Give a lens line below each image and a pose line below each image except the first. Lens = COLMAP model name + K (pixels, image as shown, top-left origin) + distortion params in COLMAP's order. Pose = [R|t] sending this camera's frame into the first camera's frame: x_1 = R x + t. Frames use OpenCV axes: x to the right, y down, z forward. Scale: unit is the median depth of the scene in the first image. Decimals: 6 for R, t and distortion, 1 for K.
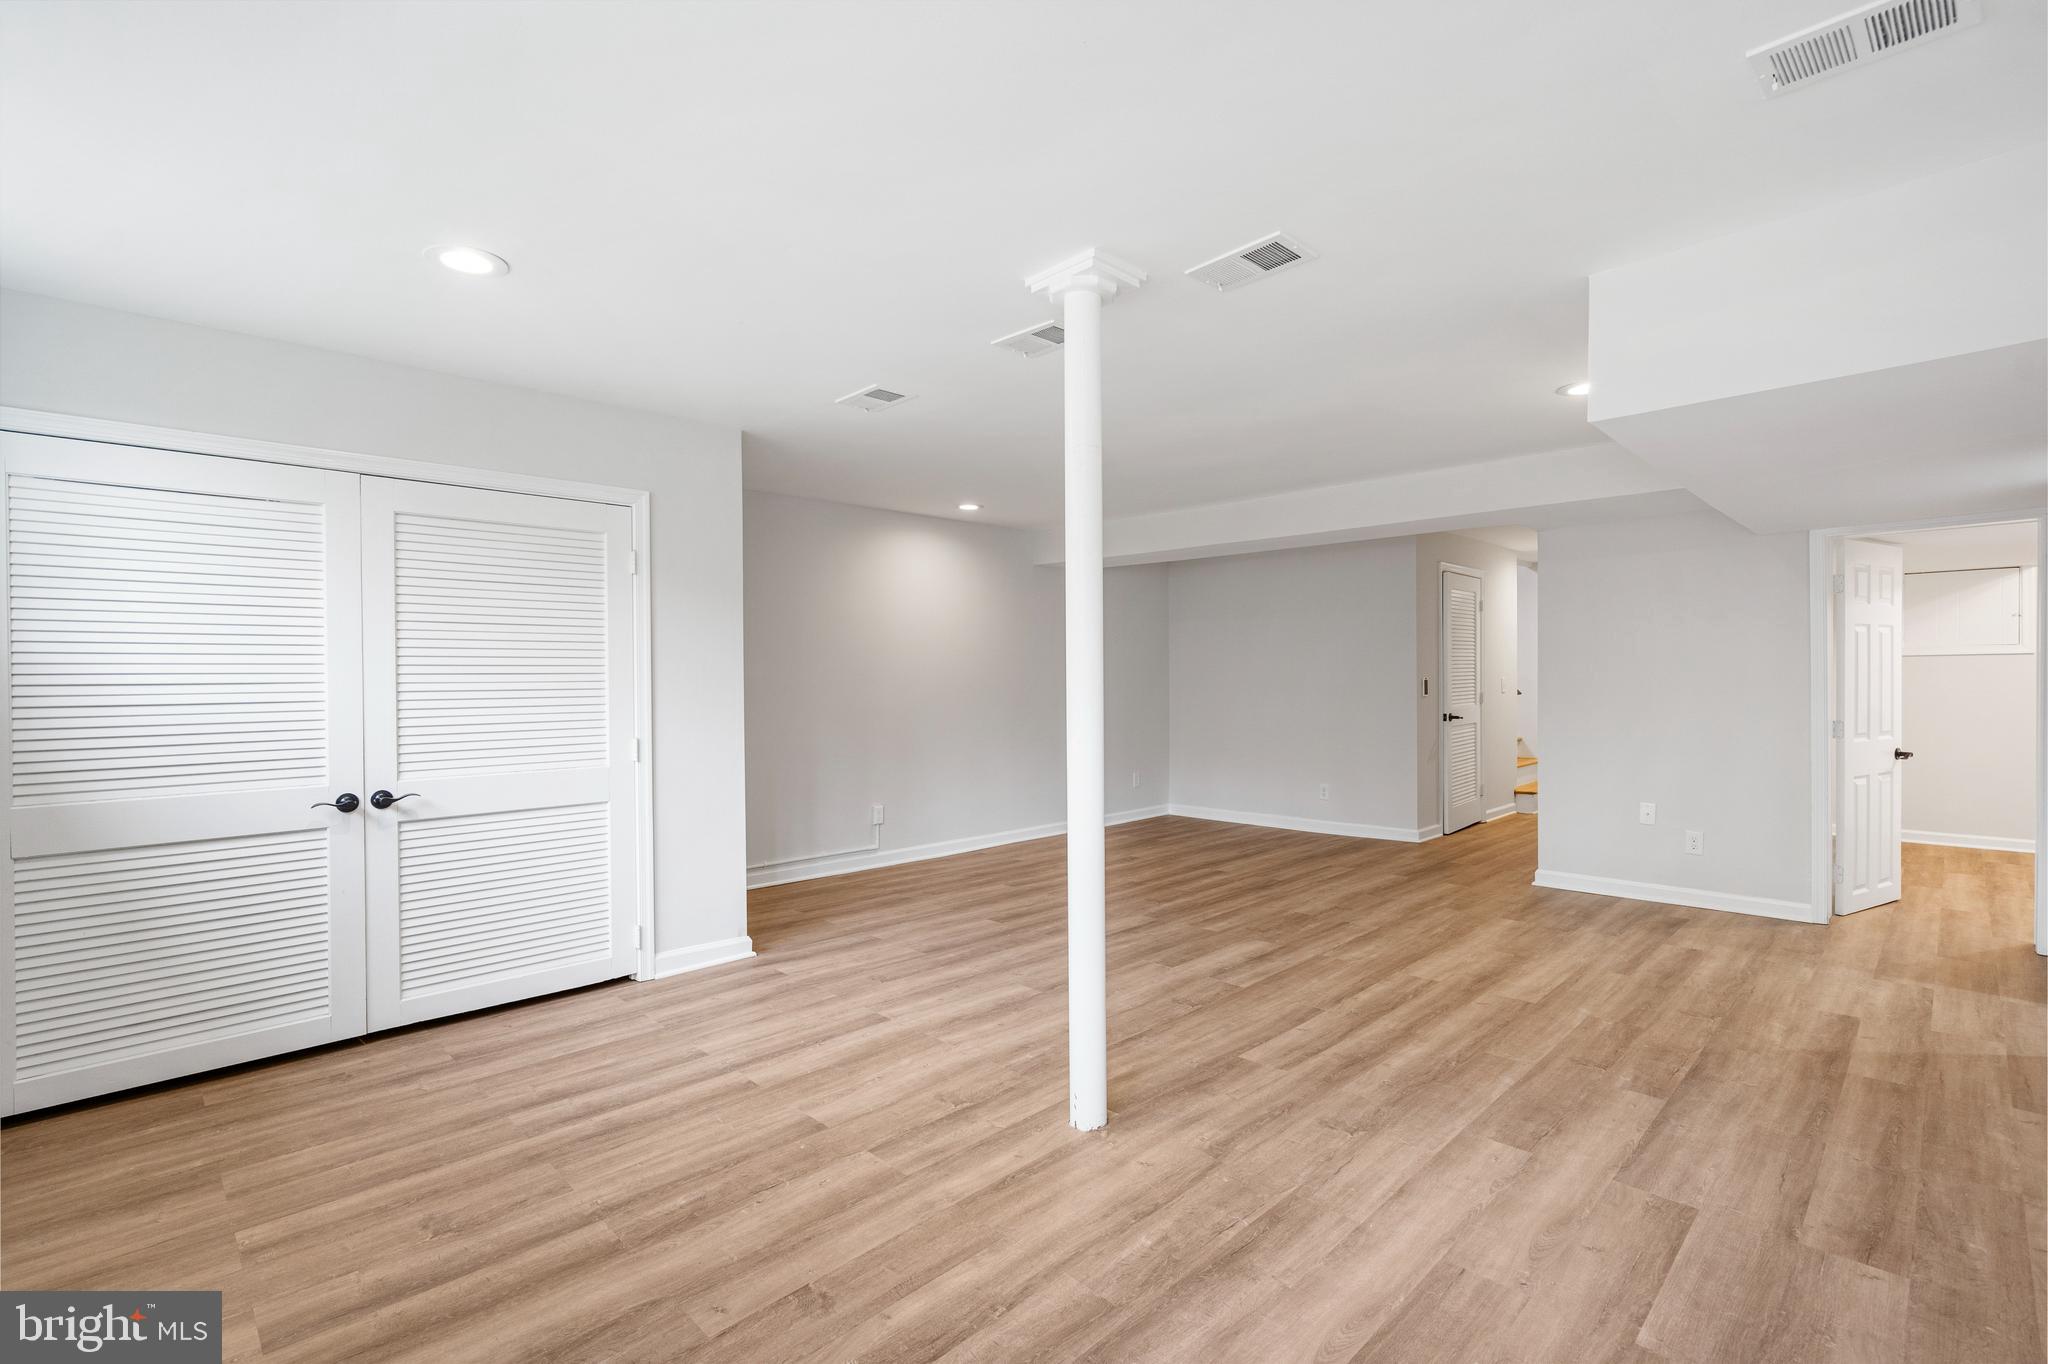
lens RADIAL K [[937.0, 0, 1026.4], [0, 937.0, 678.6], [0, 0, 1]] dist [-0.005547, 0.001090]
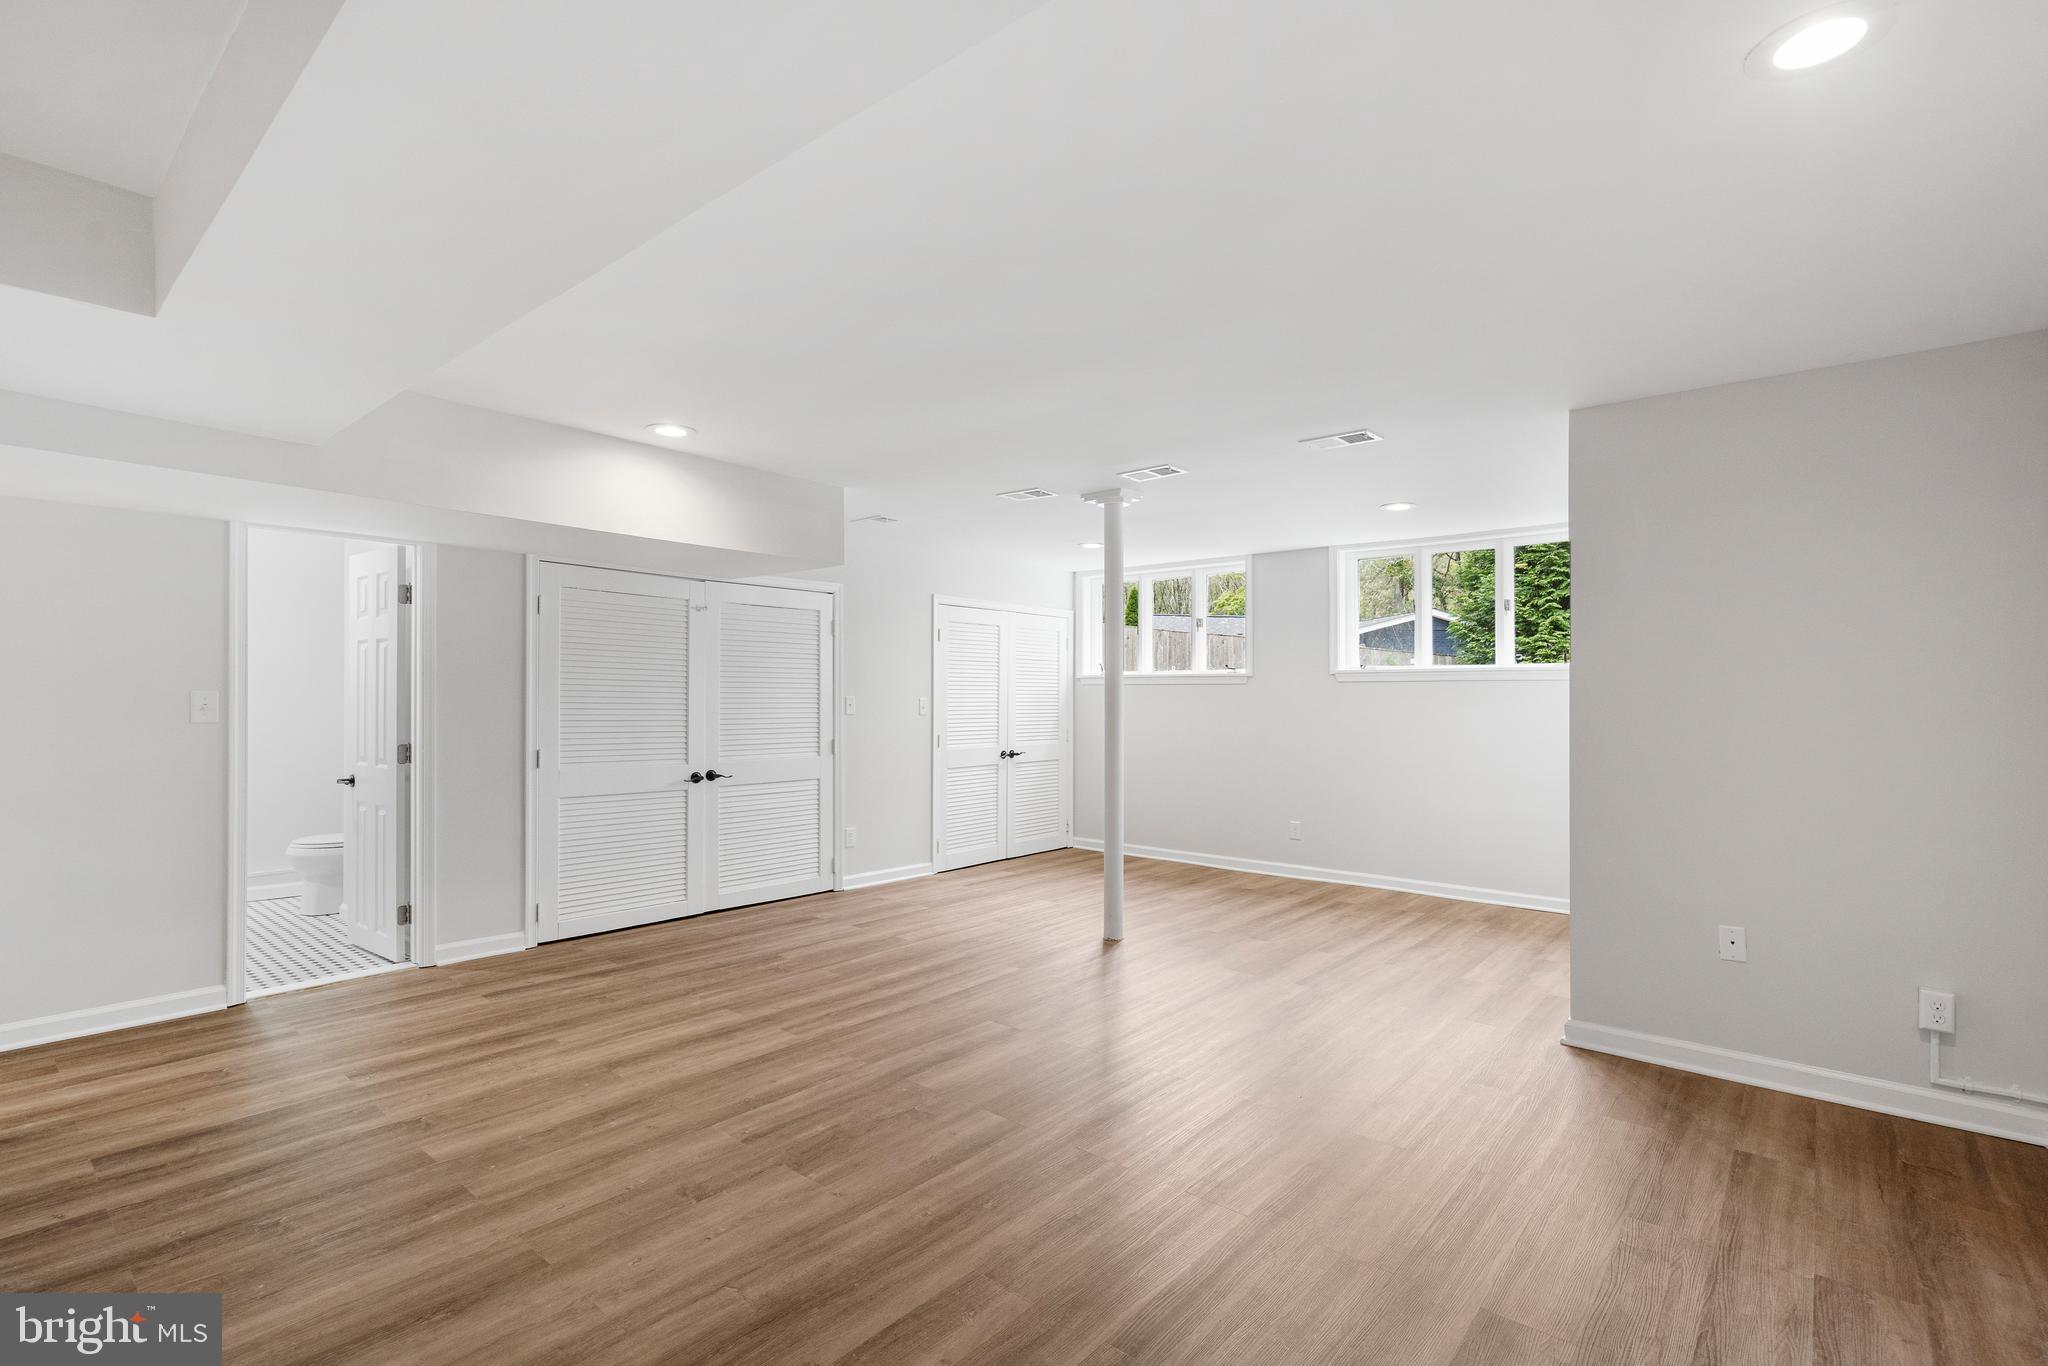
lens RADIAL K [[937.0, 0, 1022.2], [0, 937.0, 693.1], [0, 0, 1]] dist [-0.005547, 0.001090]
pose [[-0.996547, -0.001346, -0.083017, 0.290507], [-0.001172, 0.999997, -0.002148, -0.010853], [0.083019, -0.002043, -0.996546, 2.047451]]
